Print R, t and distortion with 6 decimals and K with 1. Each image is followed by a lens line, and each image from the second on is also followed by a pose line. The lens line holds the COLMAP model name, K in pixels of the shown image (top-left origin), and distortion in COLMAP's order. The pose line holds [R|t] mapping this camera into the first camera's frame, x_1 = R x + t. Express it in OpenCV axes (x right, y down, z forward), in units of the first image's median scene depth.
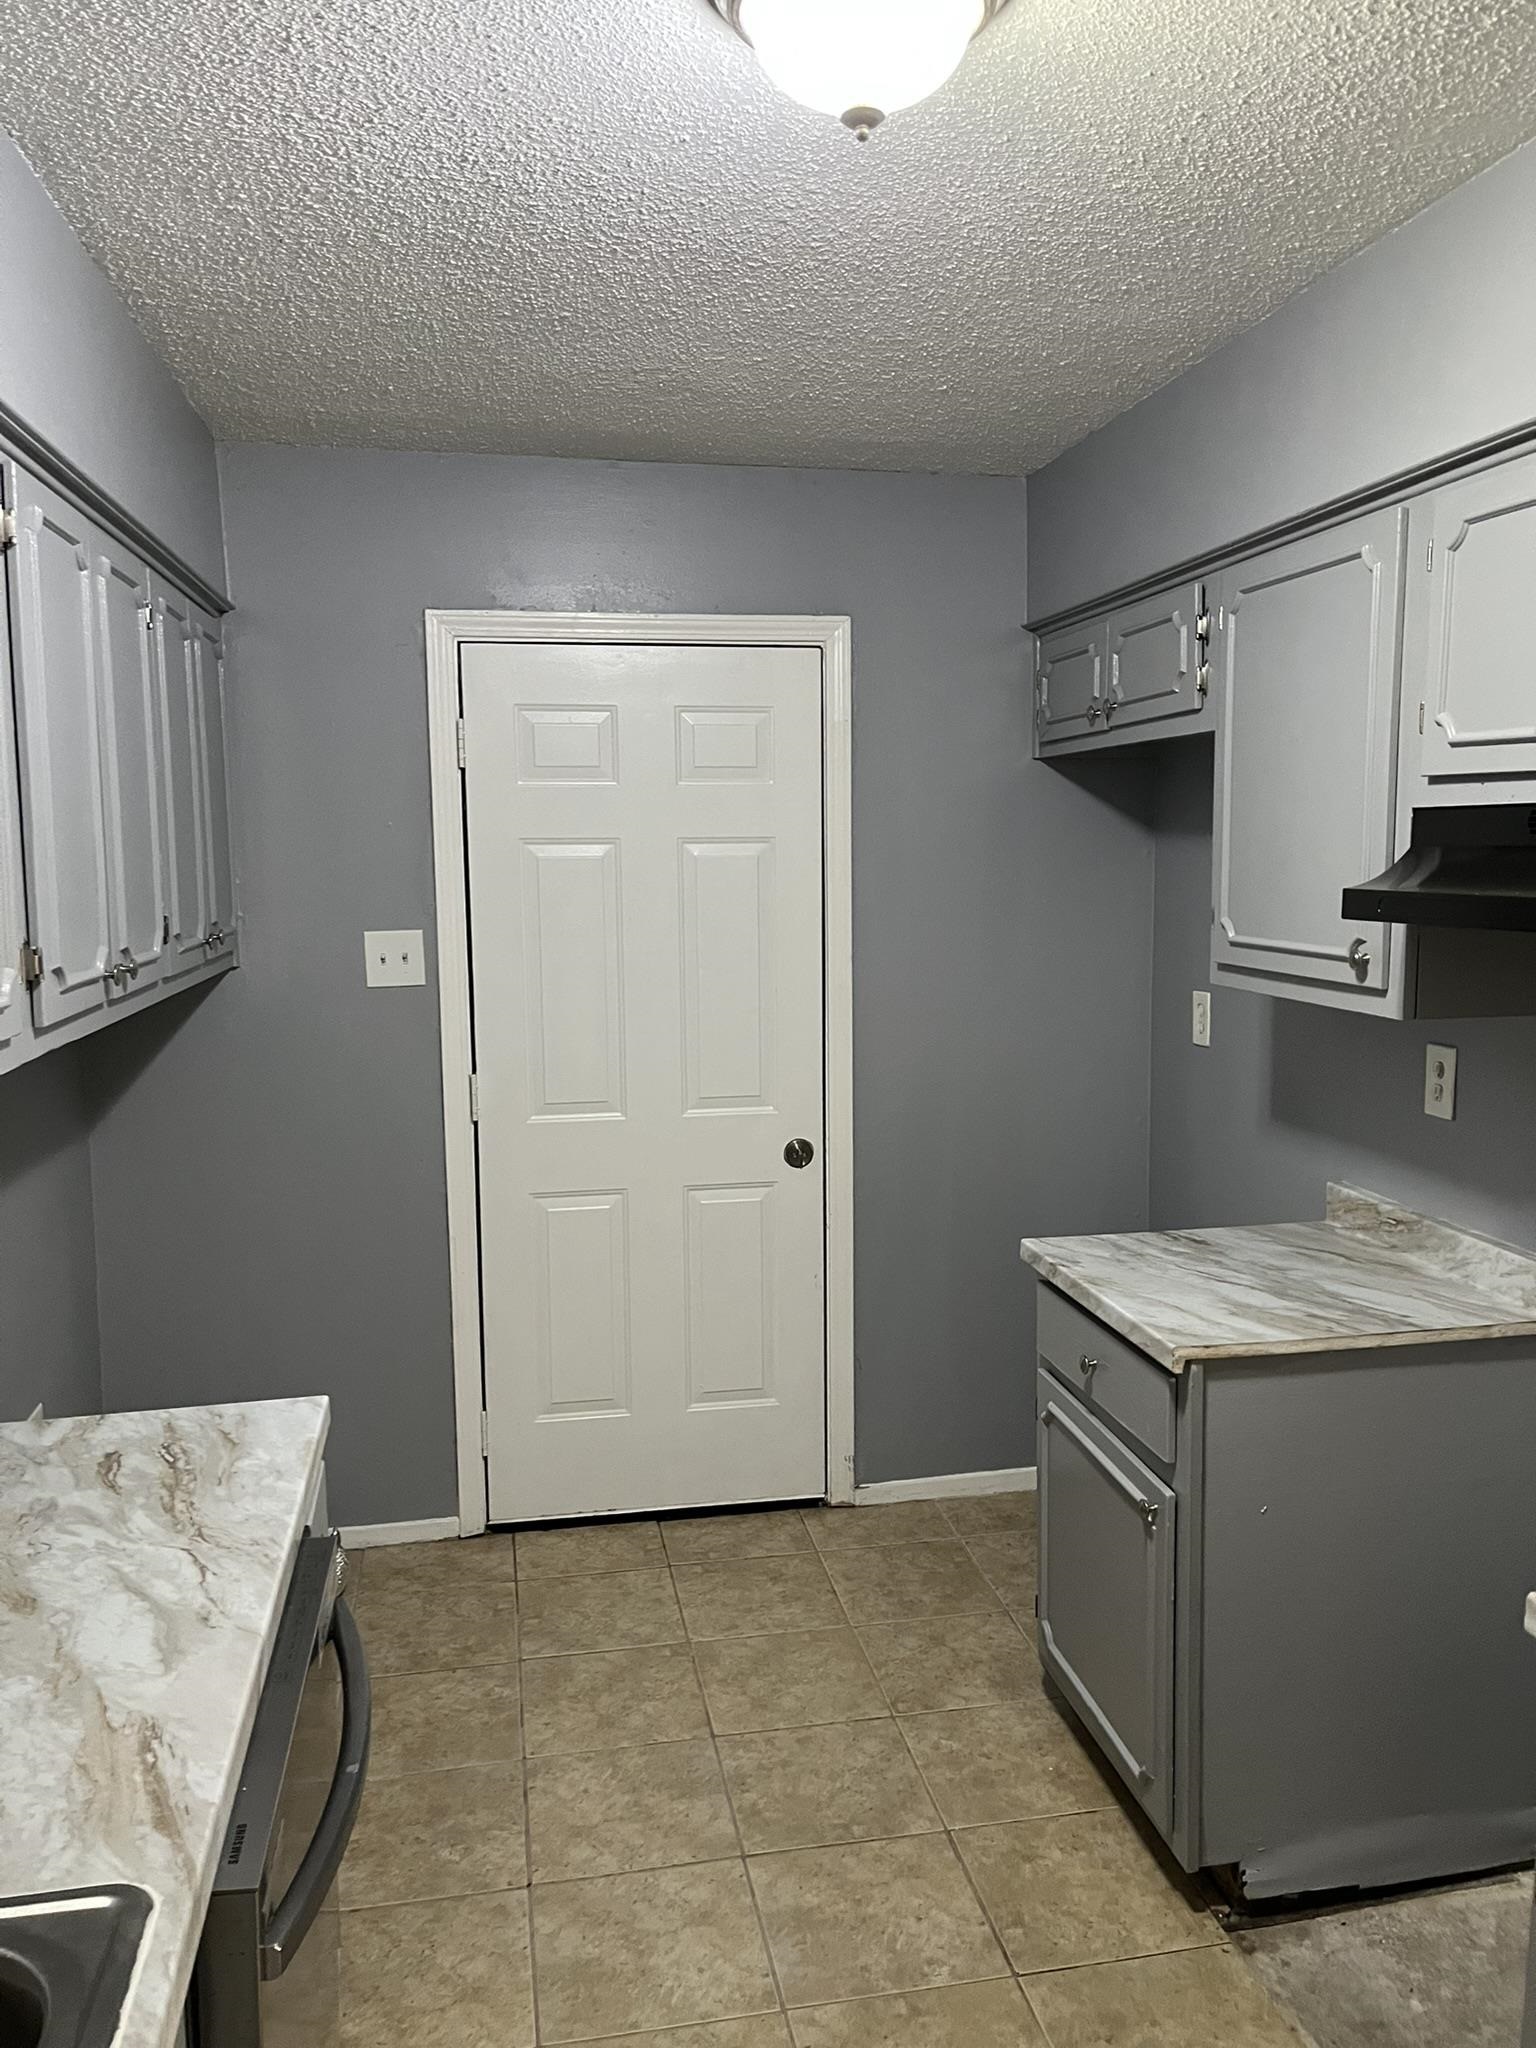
lens RADIAL K [[1548.9, 0, 782.2], [0, 1548.9, 1028.2], [0, 0, 1]] dist [0.057196, -0.086328]
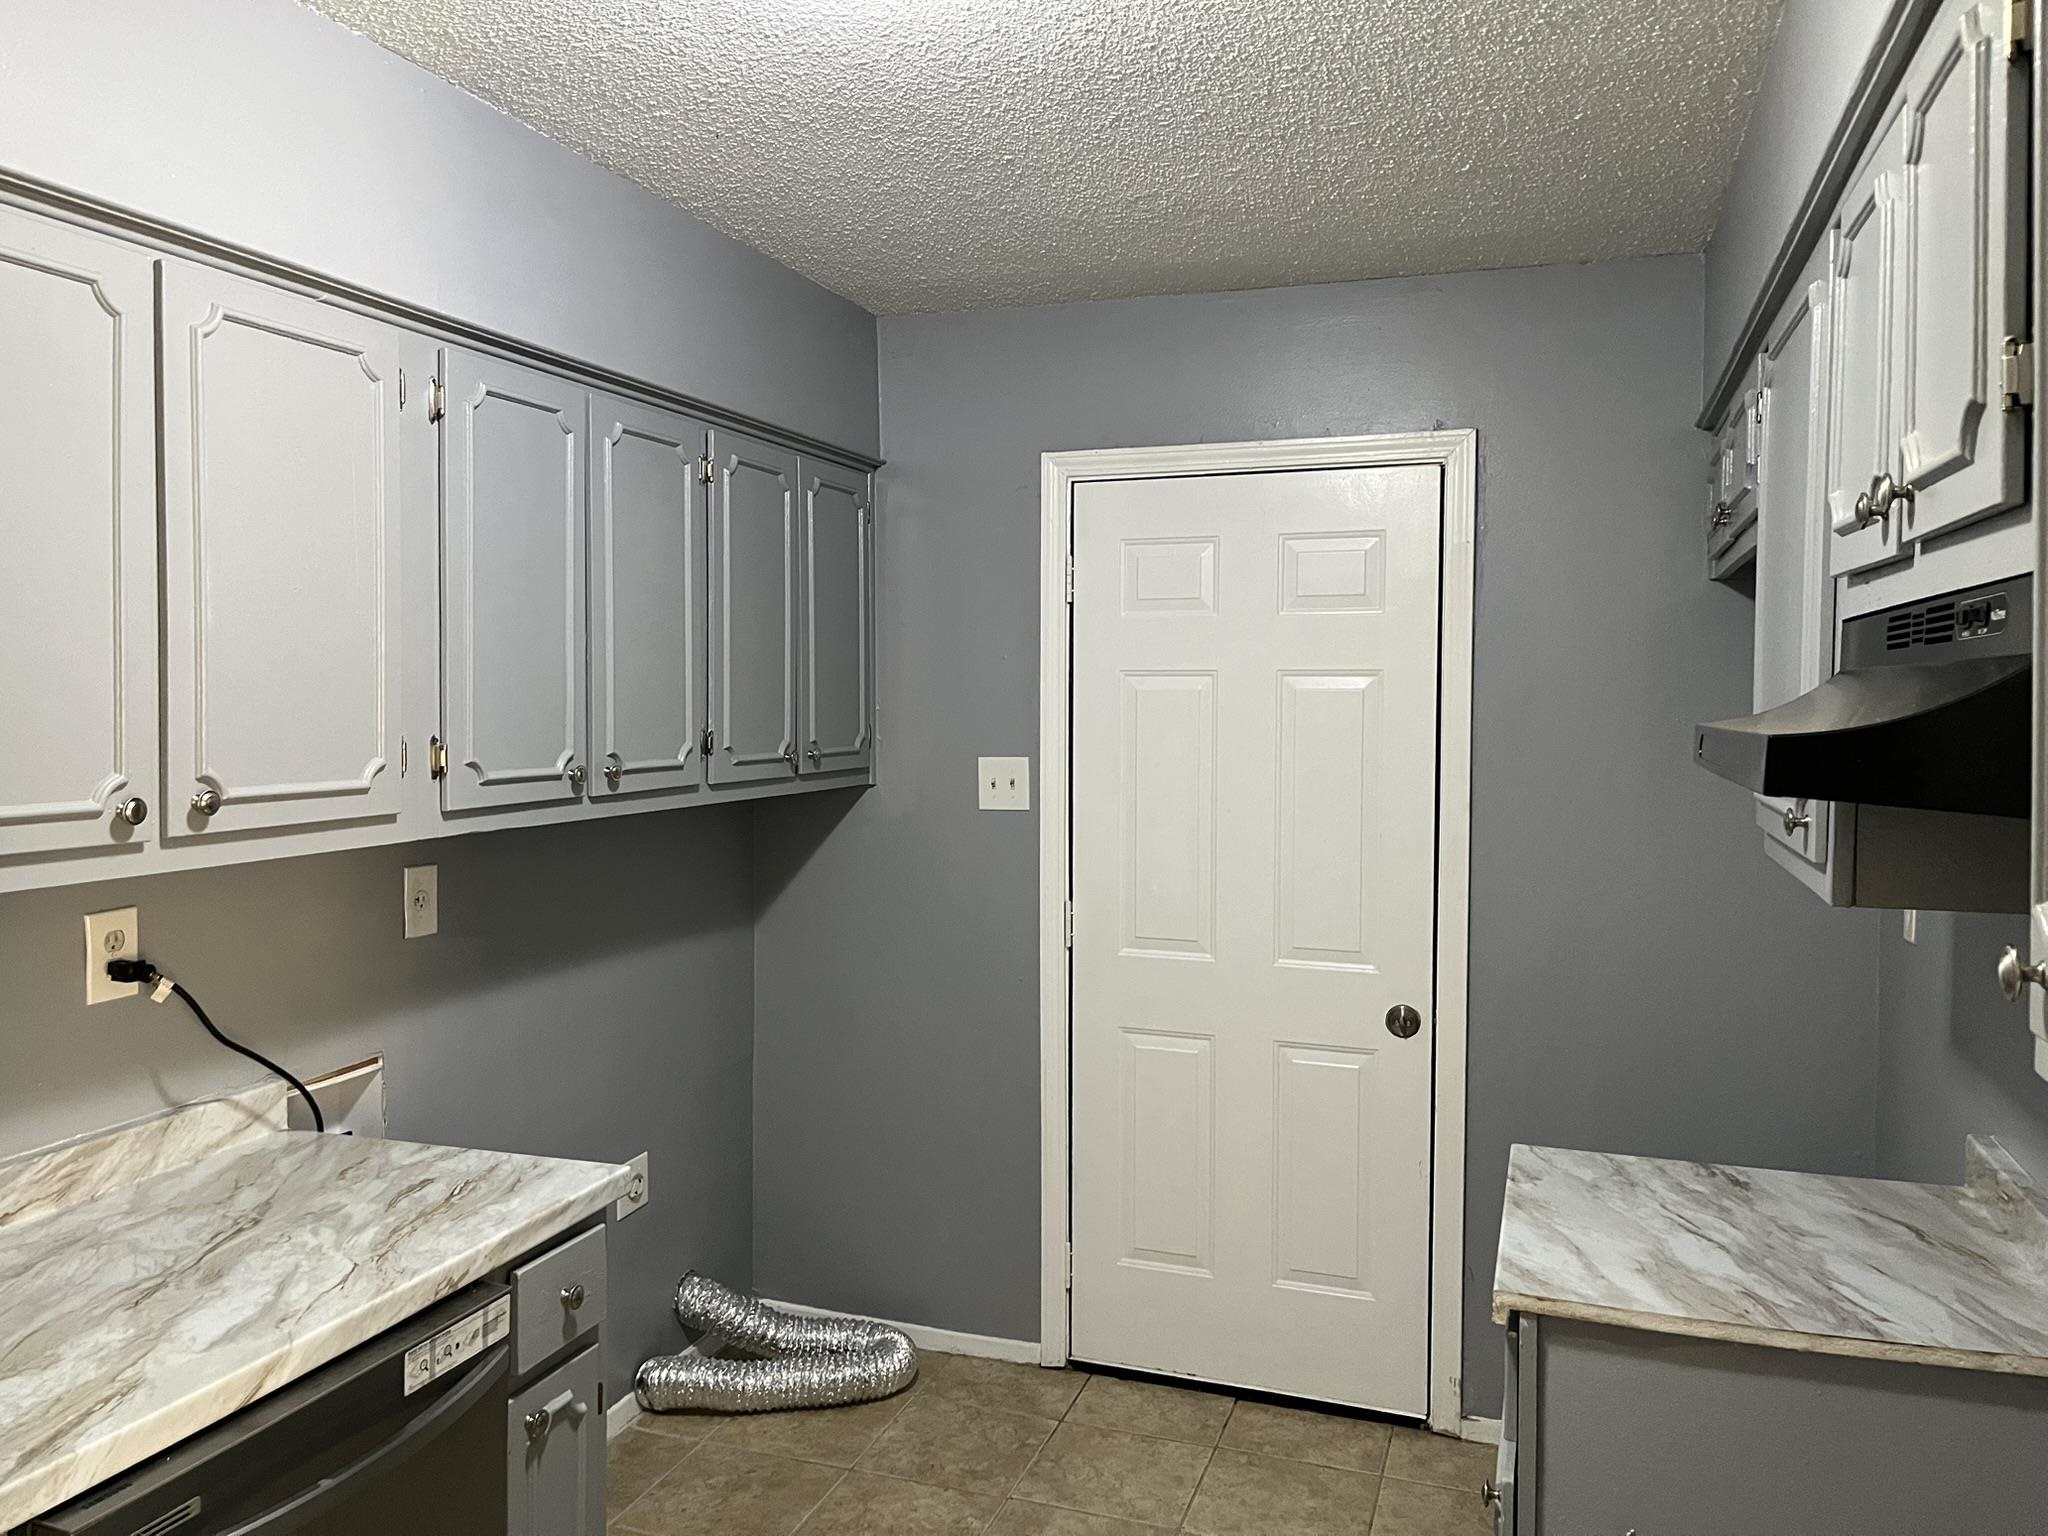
lens RADIAL K [[1548.9, 0, 1024.0], [0, 1548.9, 768.0], [0, 0, 1]] dist [0.057196, -0.086328]
pose [[0.864610, 0.038448, -0.500971, 0.366041], [-0.074036, 0.995933, -0.051342, -0.003596], [0.496959, 0.081480, 0.863940, 0.136302]]
